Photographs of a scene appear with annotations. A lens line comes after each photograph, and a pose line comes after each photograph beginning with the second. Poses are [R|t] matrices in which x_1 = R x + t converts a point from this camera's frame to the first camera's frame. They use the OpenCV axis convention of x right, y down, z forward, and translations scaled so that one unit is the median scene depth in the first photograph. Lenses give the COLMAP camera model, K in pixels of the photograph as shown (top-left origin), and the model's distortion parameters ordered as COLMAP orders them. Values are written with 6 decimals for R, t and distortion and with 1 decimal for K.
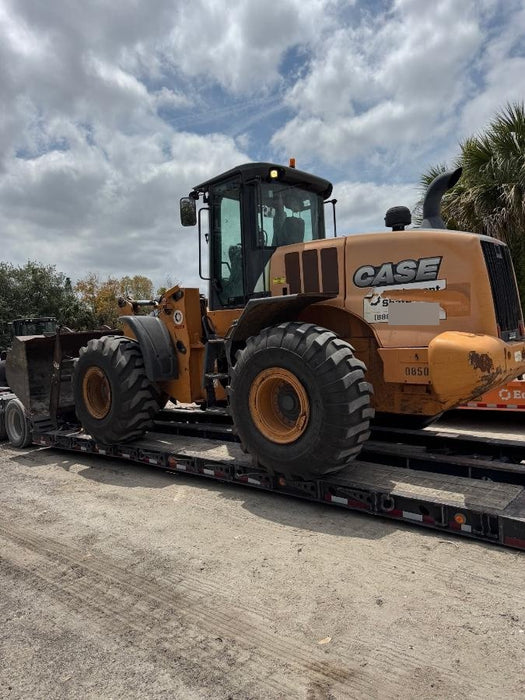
lens RADIAL K [[509.1, 0, 262.5], [0, 509.1, 350.0], [0, 0, 1]] dist [0.088424, -0.000194]
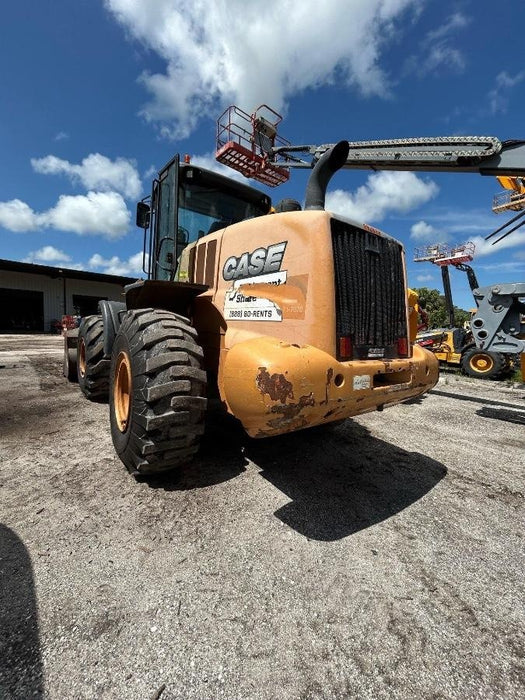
lens RADIAL K [[288.0, 0, 262.5], [0, 288.0, 350.0], [0, 0, 1]] dist [-0.008357, -0.000092]
pose [[0.963223, 0.124732, -0.237997, 0.413770], [-0.117030, 0.992050, 0.046278, -0.031688], [0.241877, -0.016723, 0.970163, 0.534333]]
